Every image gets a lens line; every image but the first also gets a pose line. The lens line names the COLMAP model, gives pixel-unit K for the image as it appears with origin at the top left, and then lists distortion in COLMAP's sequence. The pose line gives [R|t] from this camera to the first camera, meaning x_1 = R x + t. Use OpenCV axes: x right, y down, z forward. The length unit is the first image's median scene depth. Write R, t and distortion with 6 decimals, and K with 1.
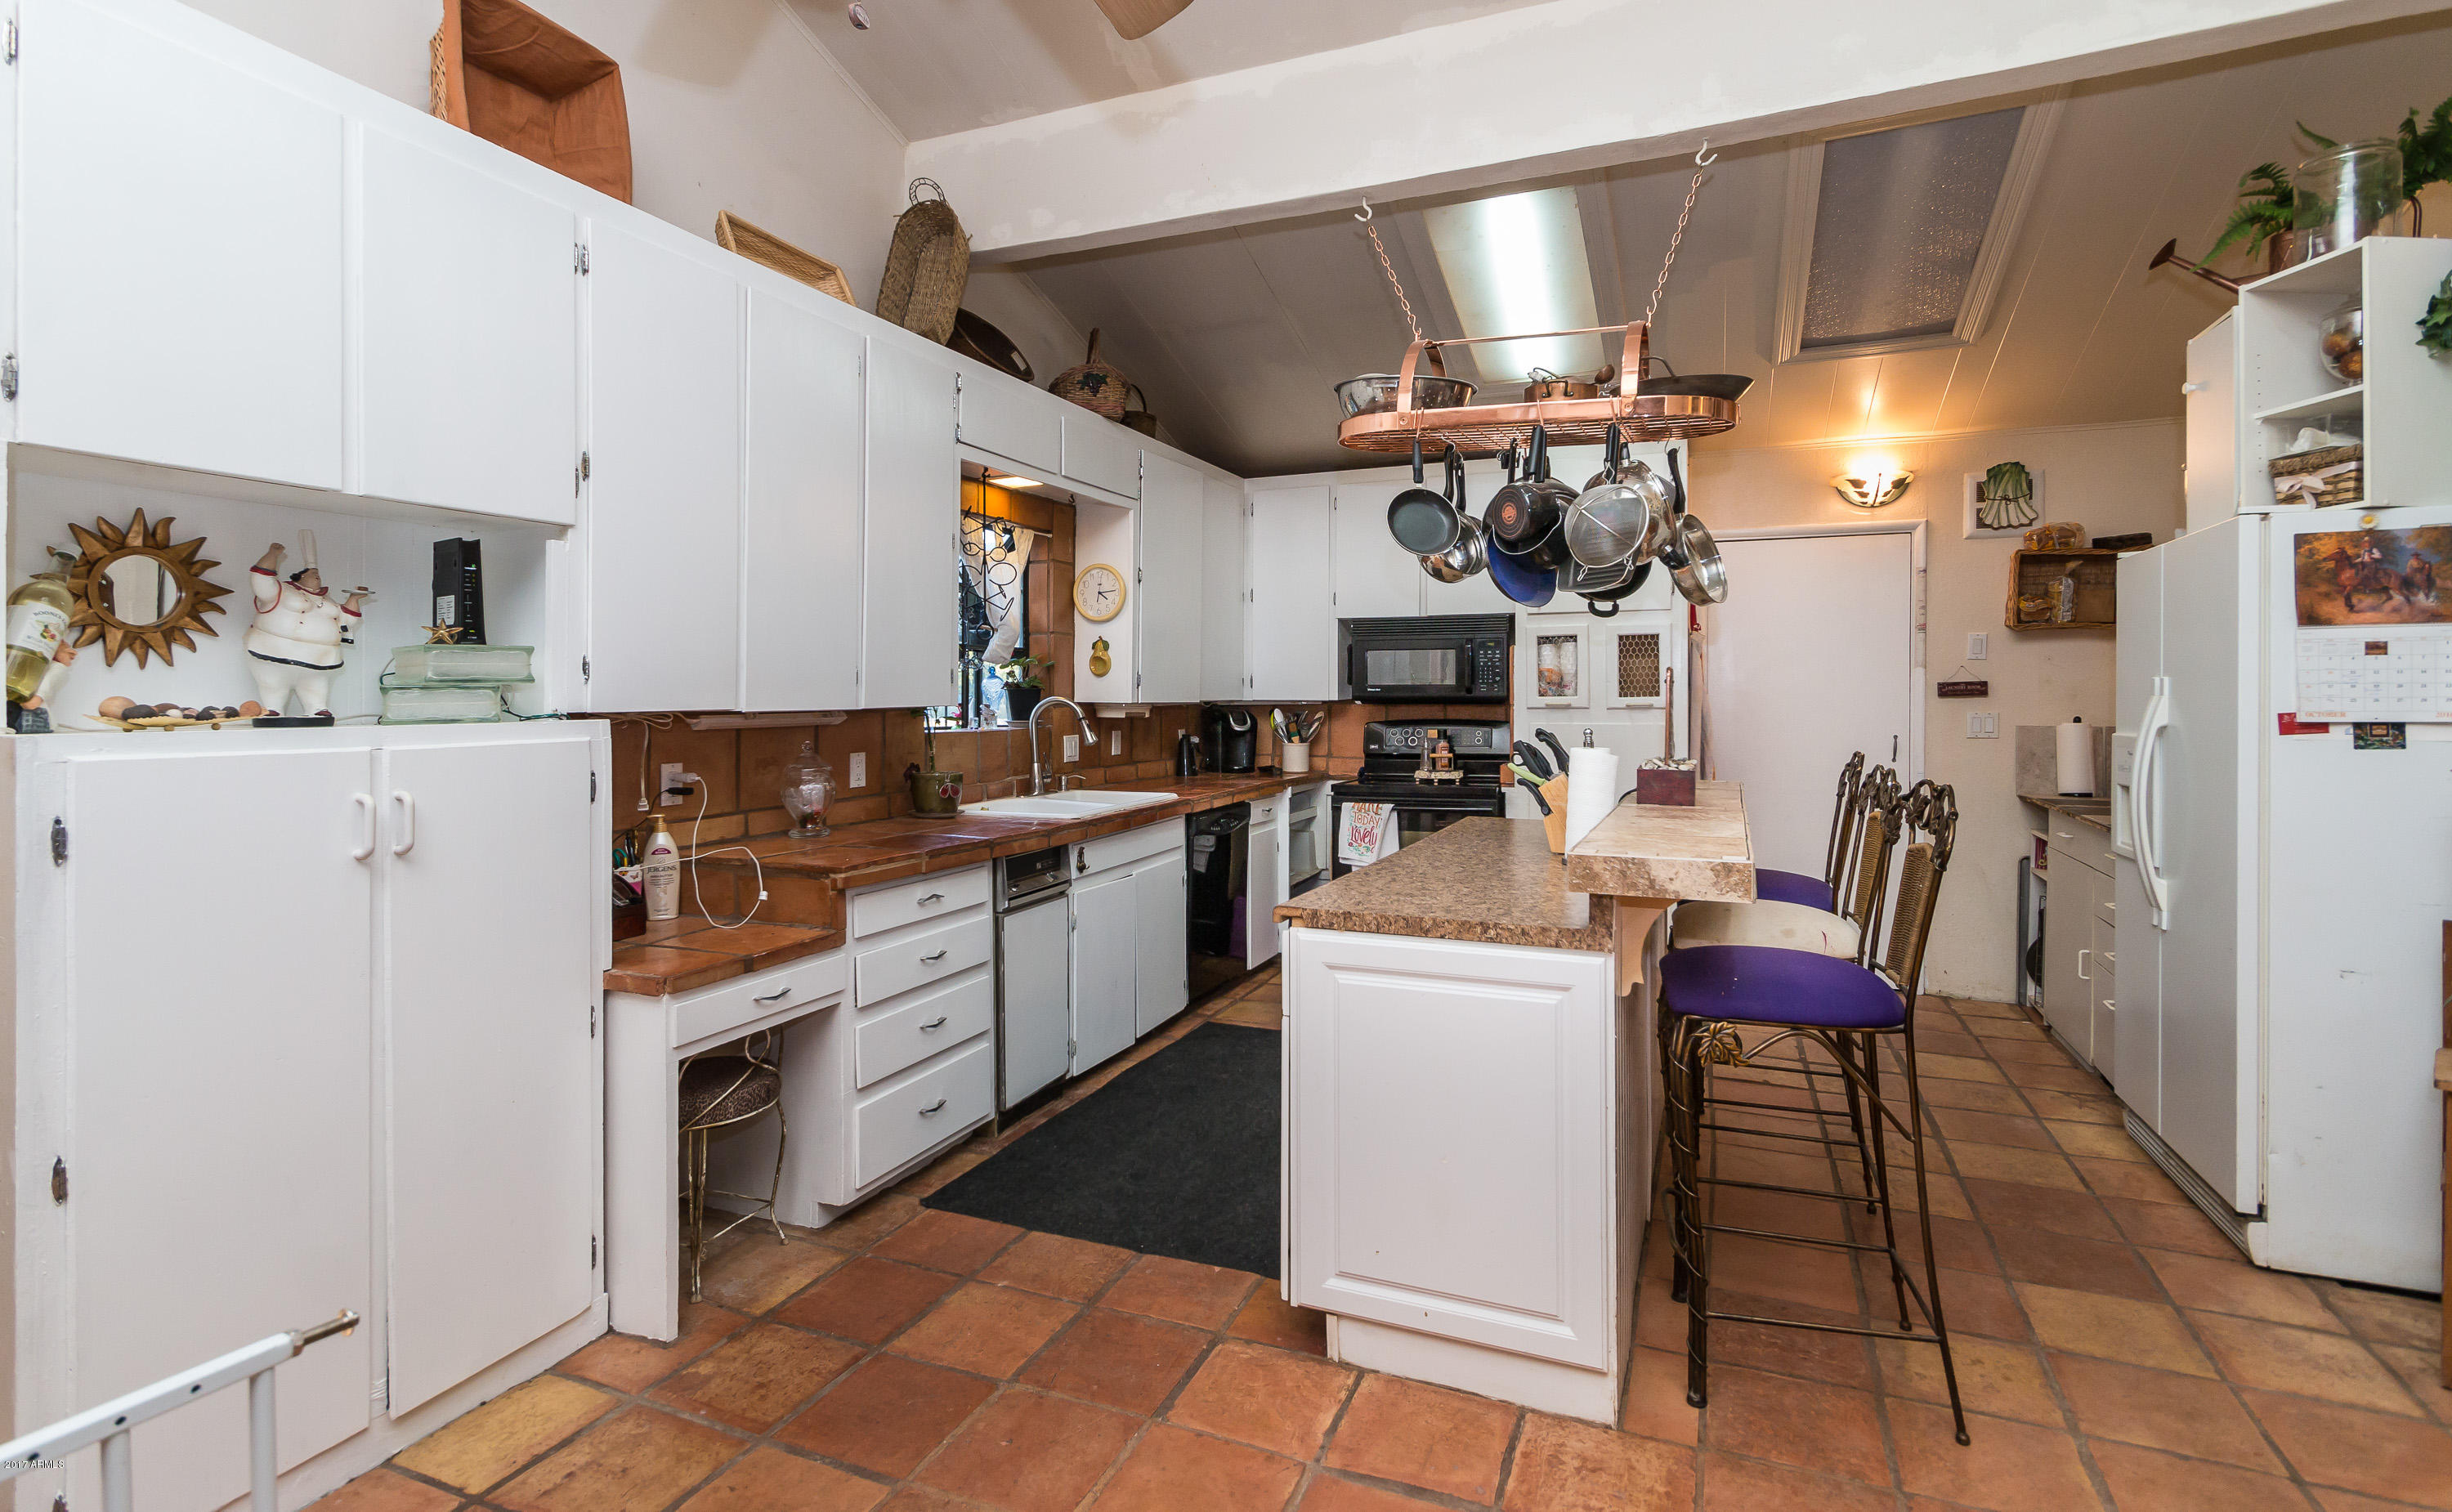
lens RADIAL K [[1144.9, 0, 1230.4], [0, 1144.9, 692.9], [0, 0, 1]] dist [-0.018456, -0.000542]
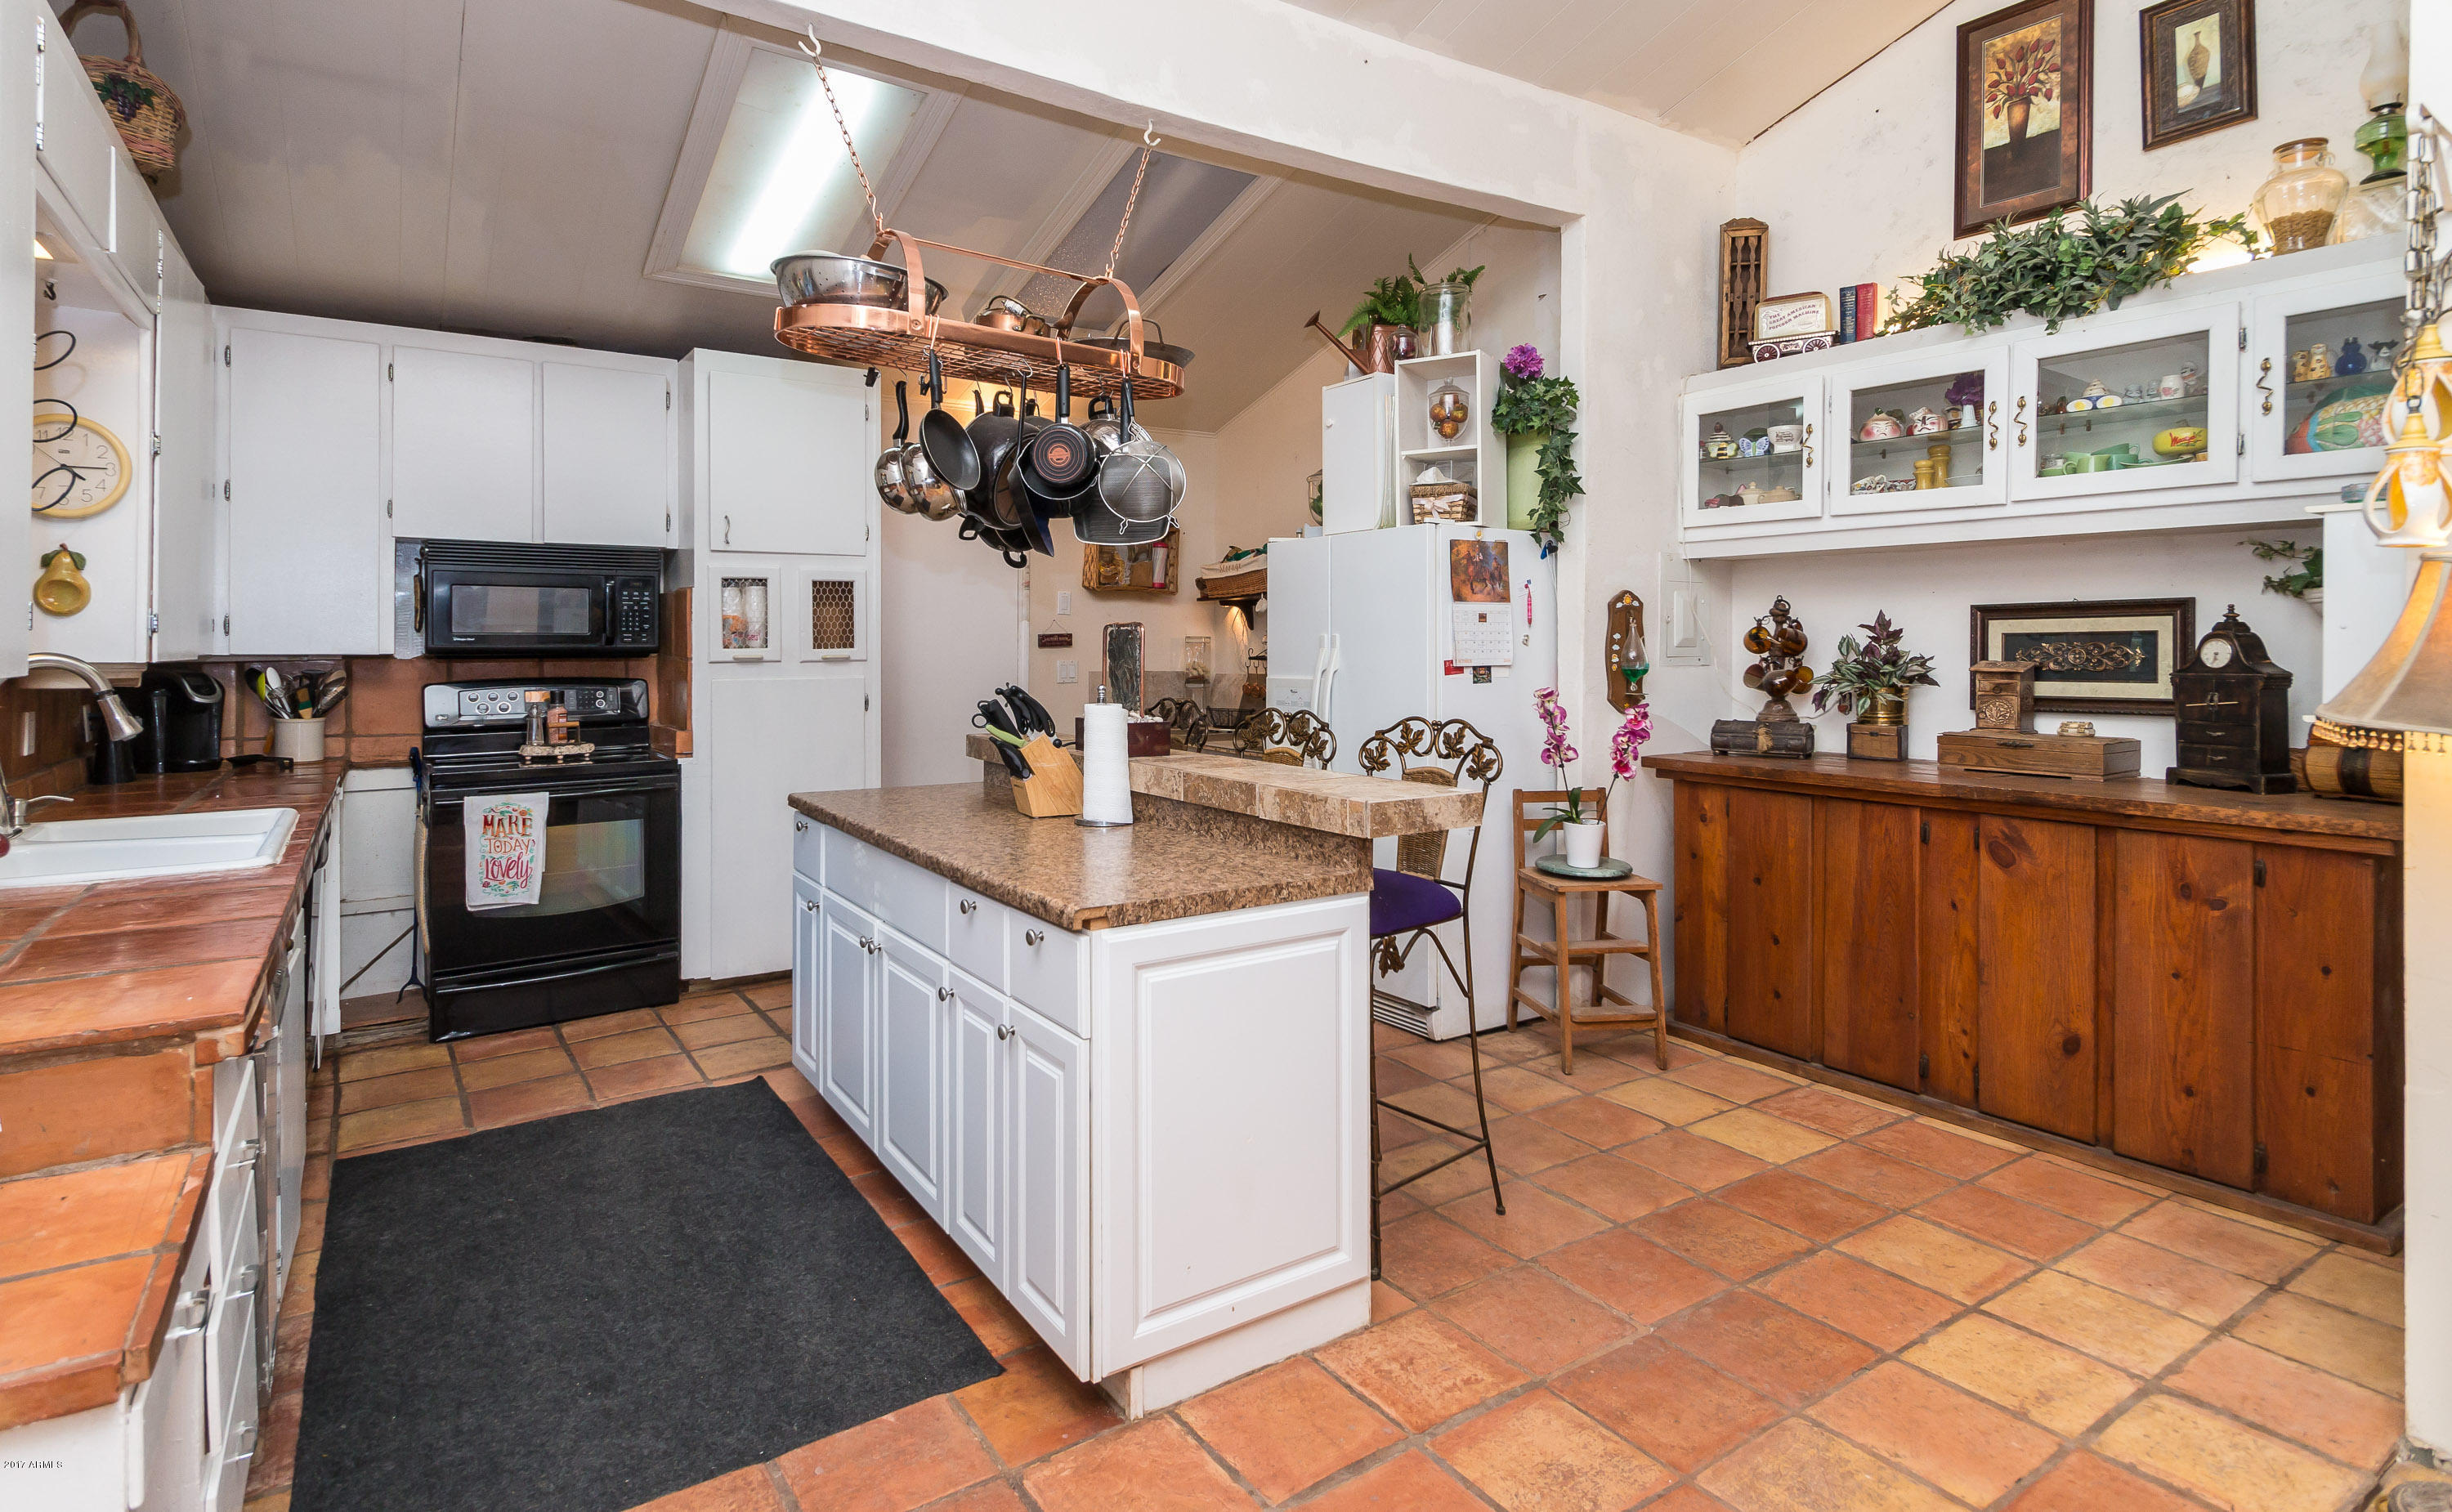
lens RADIAL K [[1216.4, 0, 1218.8], [0, 1216.4, 649.8], [0, 0, 1]] dist [-0.000793, -0.000144]
pose [[0.547586, -0.005668, 0.836730, -0.517653], [-0.002701, 0.999960, 0.008542, -0.008273], [-0.836745, -0.006938, 0.547549, 0.350705]]
